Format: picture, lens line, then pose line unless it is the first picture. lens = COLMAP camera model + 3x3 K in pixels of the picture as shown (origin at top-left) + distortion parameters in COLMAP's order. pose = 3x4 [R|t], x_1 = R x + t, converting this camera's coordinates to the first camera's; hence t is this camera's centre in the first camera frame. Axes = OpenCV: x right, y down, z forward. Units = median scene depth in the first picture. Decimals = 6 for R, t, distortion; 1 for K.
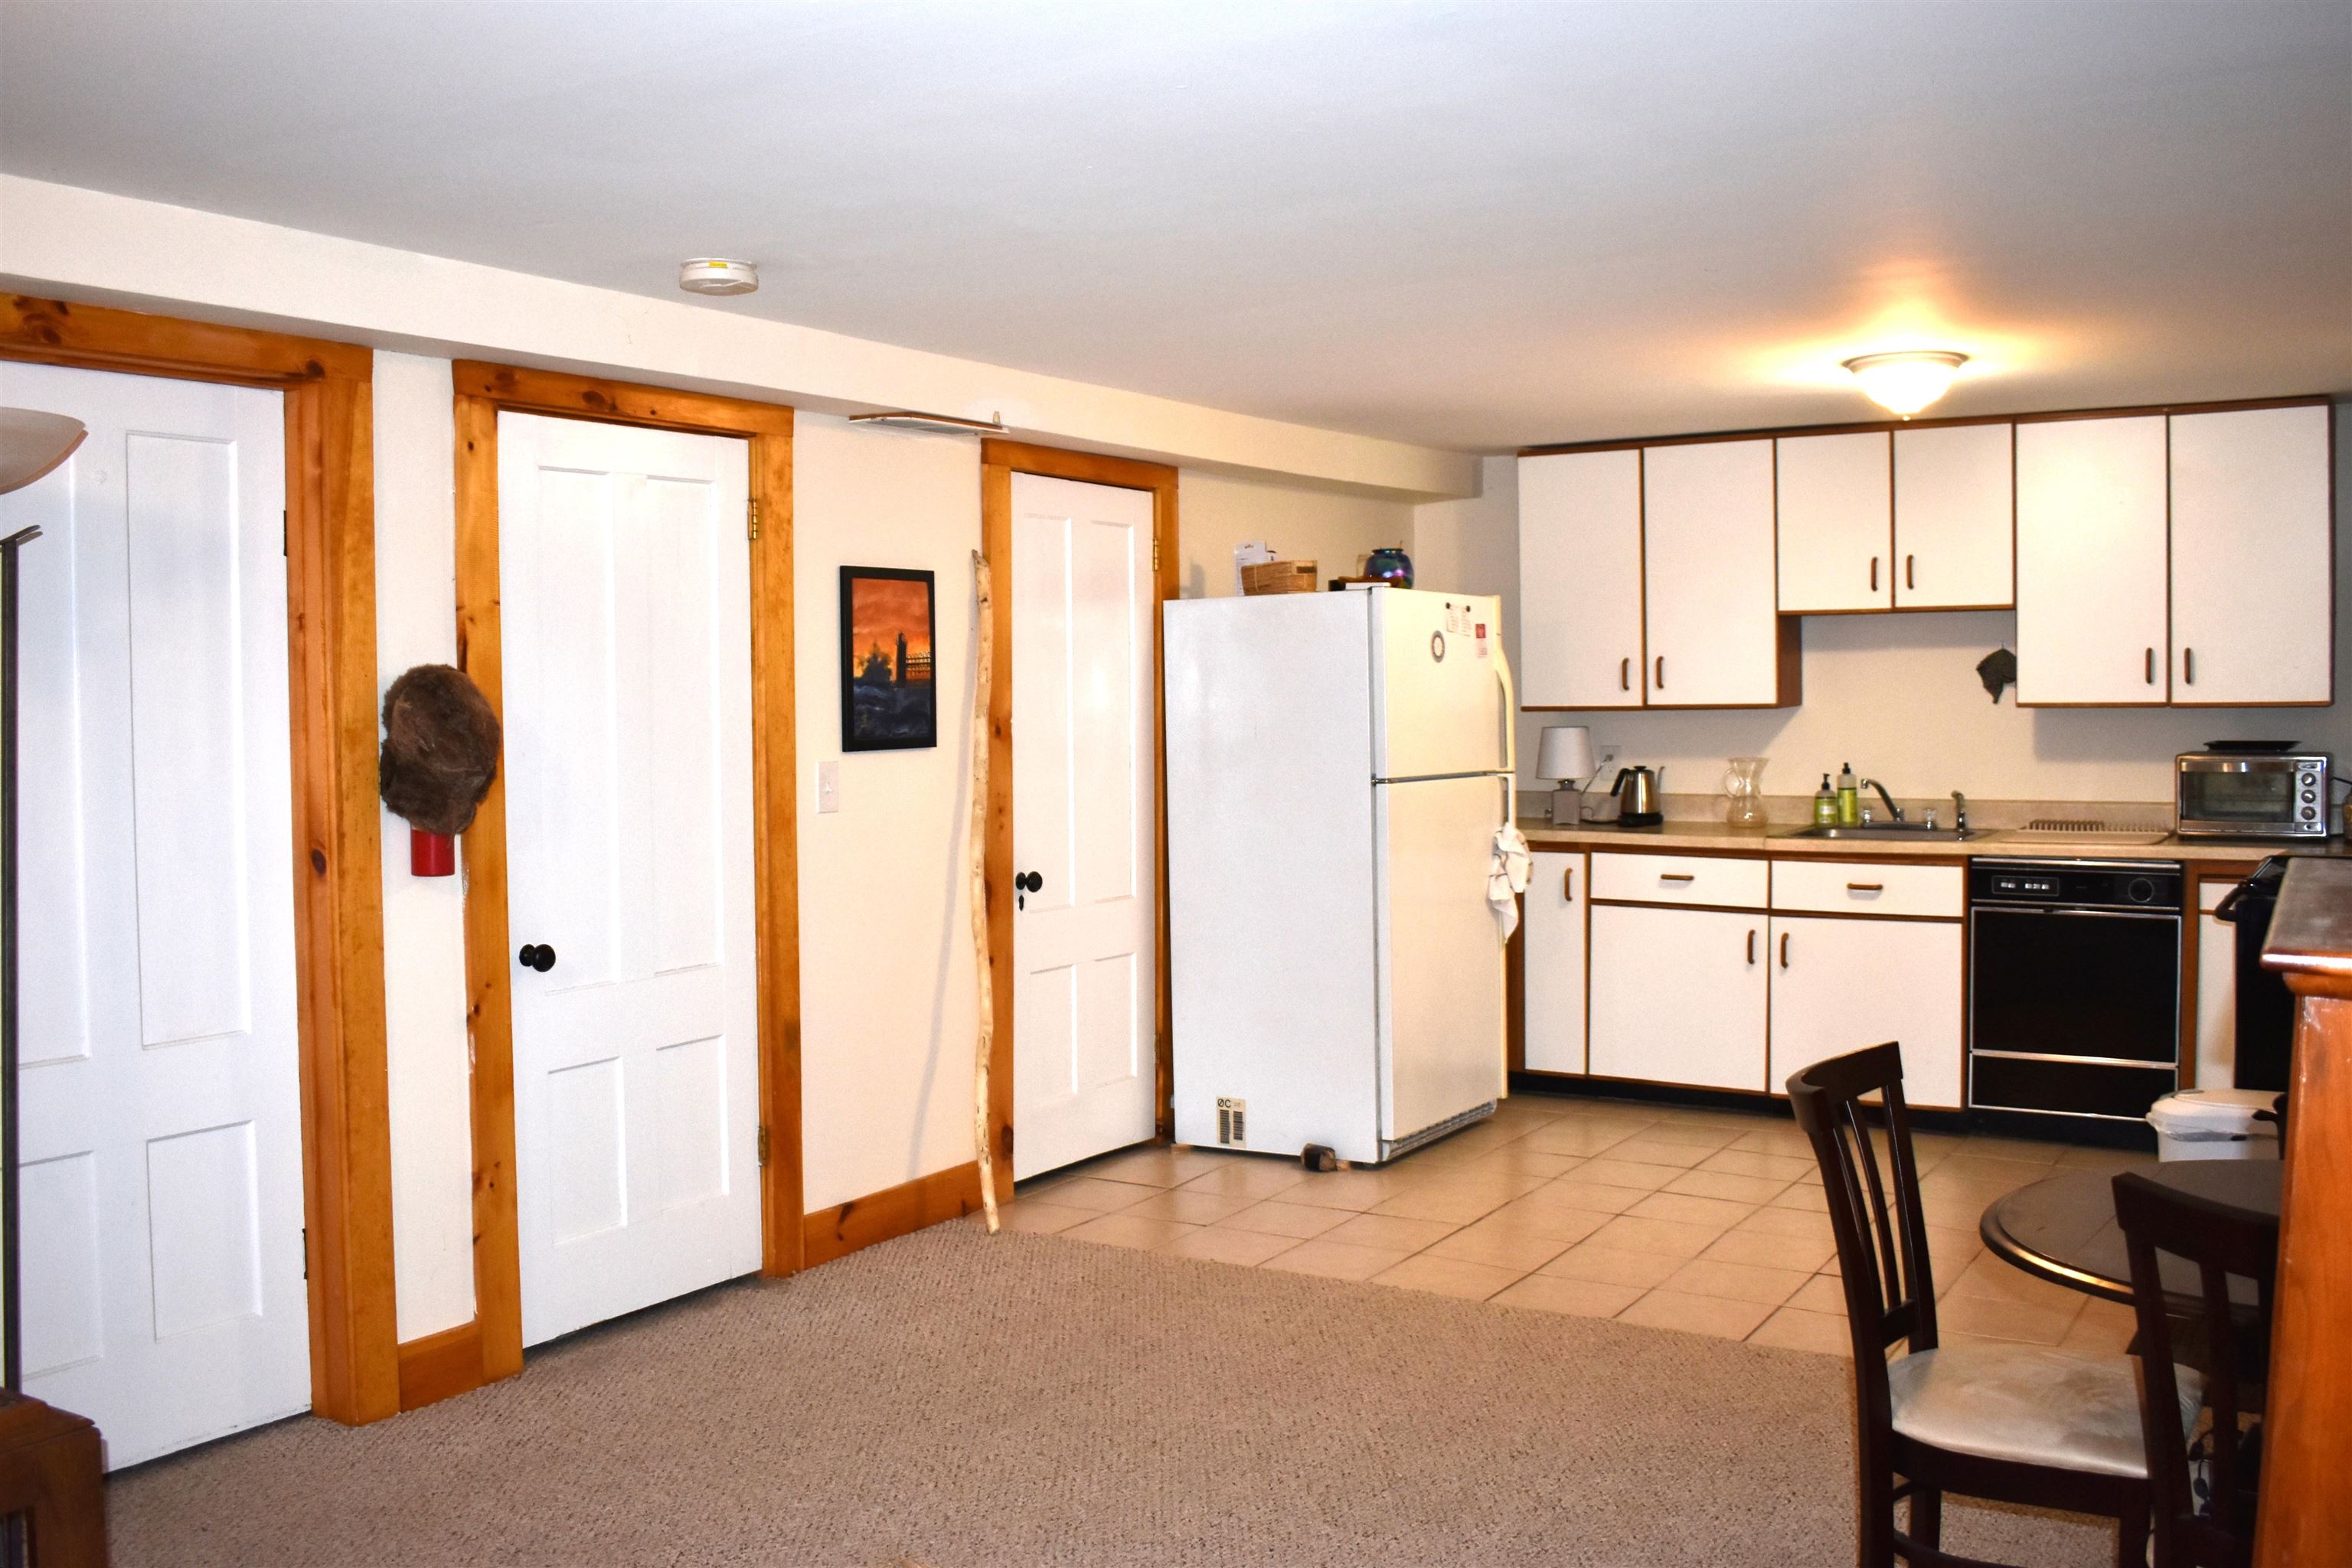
lens RADIAL K [[2136.9, 0, 1110.8], [0, 2136.9, 789.0], [0, 0, 1]] dist [-0.102114, 0.036343]
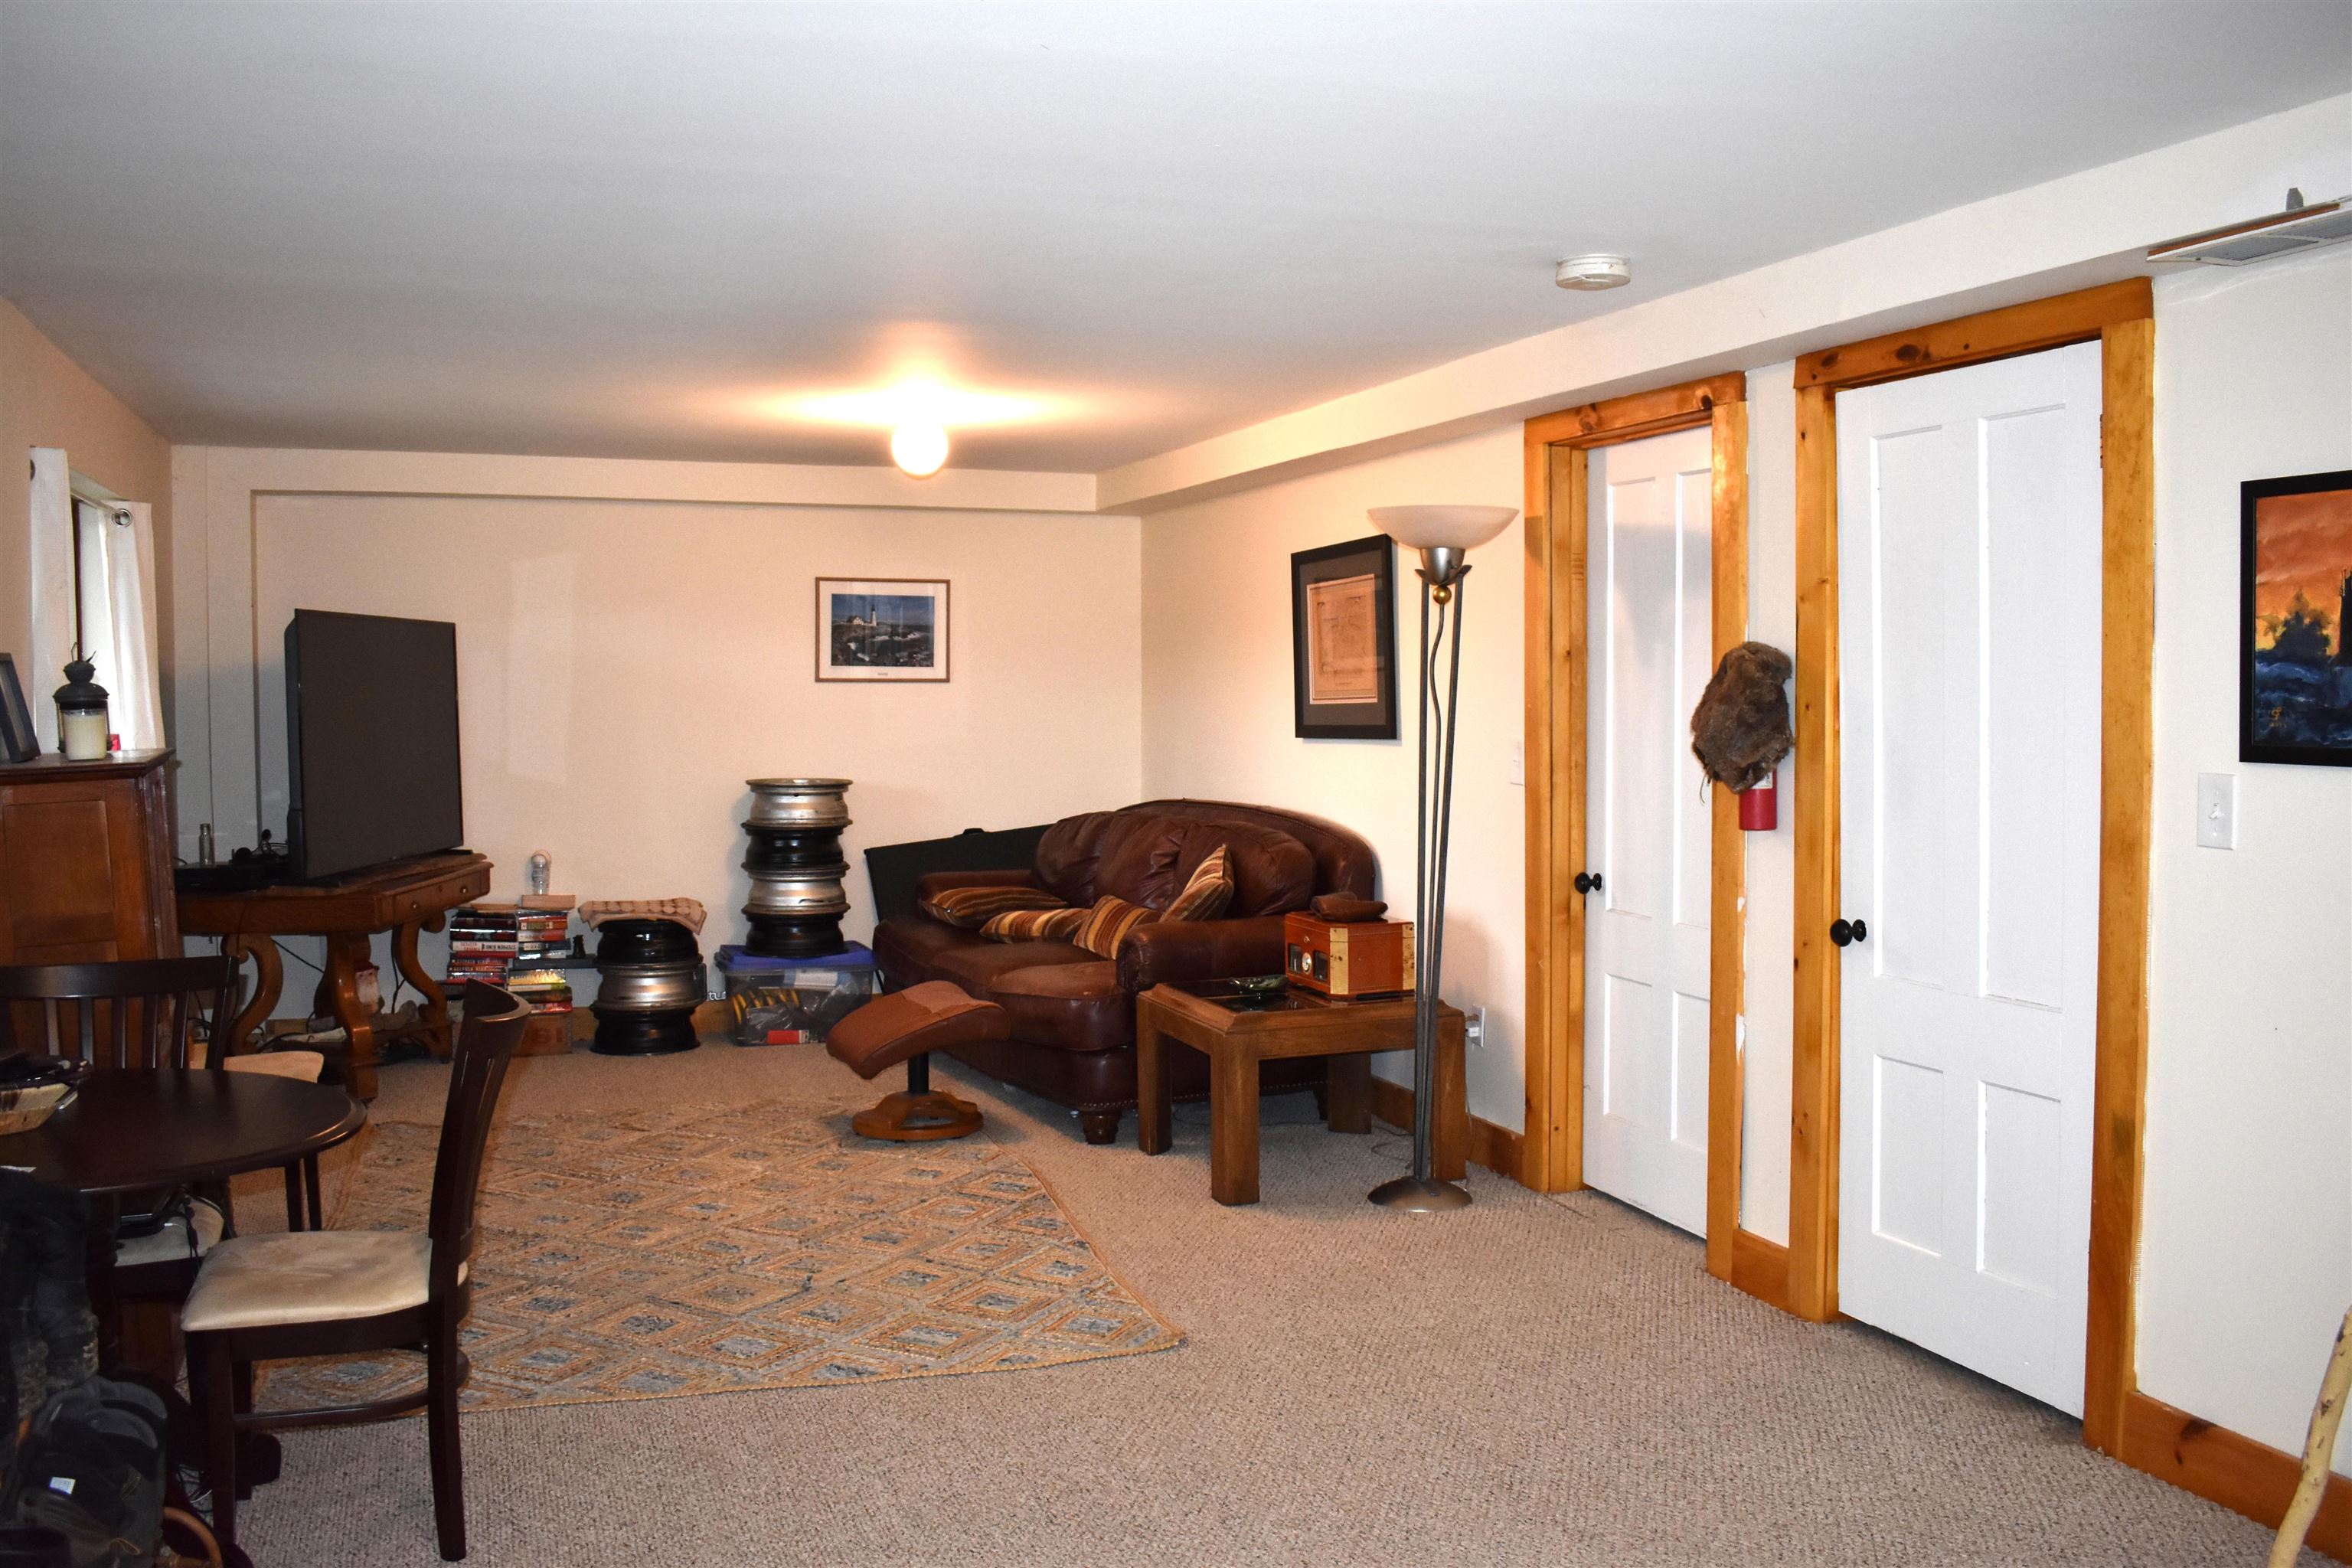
lens RADIAL K [[2136.9, 0, 1260.1], [0, 2136.9, 783.3], [0, 0, 1]] dist [-0.102114, 0.036343]
pose [[-0.580619, 0.054678, -0.812337, 0.523148], [-0.028411, 0.995774, 0.087332, -0.052761], [0.813679, 0.073785, -0.576612, 1.007628]]
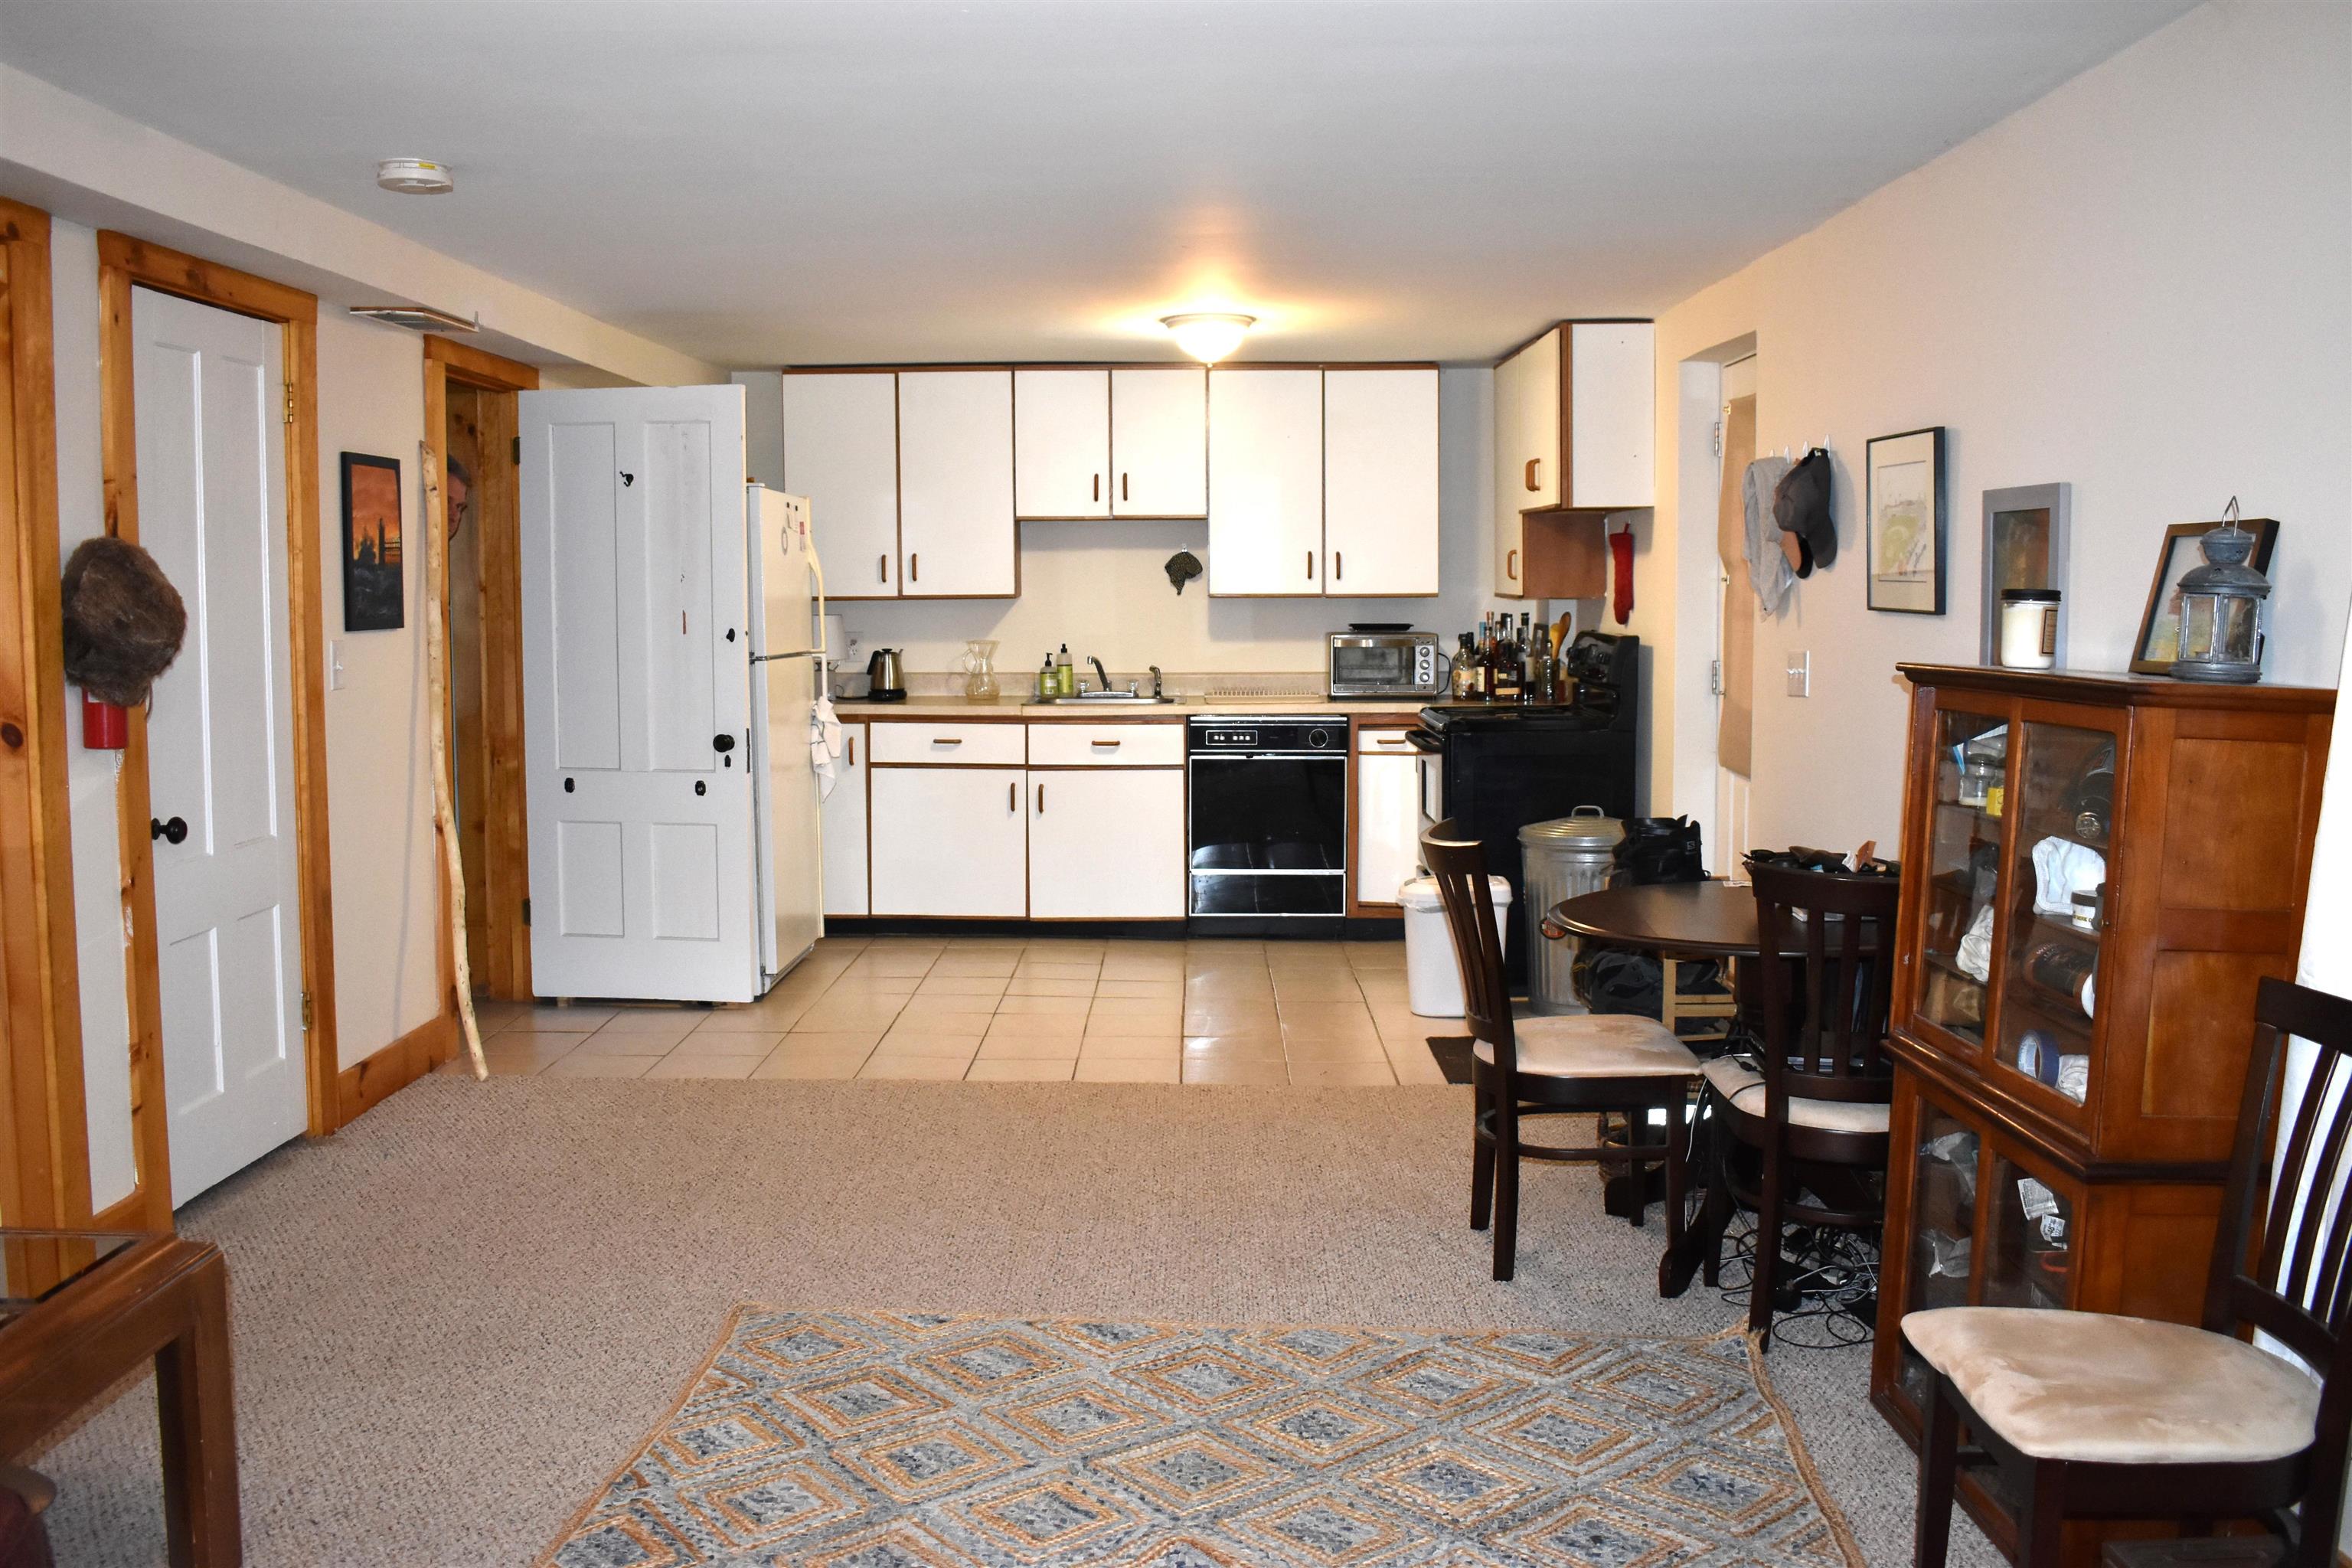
lens RADIAL K [[2136.9, 0, 1150.7], [0, 2136.9, 759.9], [0, 0, 1]] dist [-0.102114, 0.036343]
pose [[0.847089, -0.031942, 0.530490, -0.303887], [0.015615, 0.999257, 0.035234, 0.013812], [-0.531222, -0.021562, 0.846958, -0.070210]]
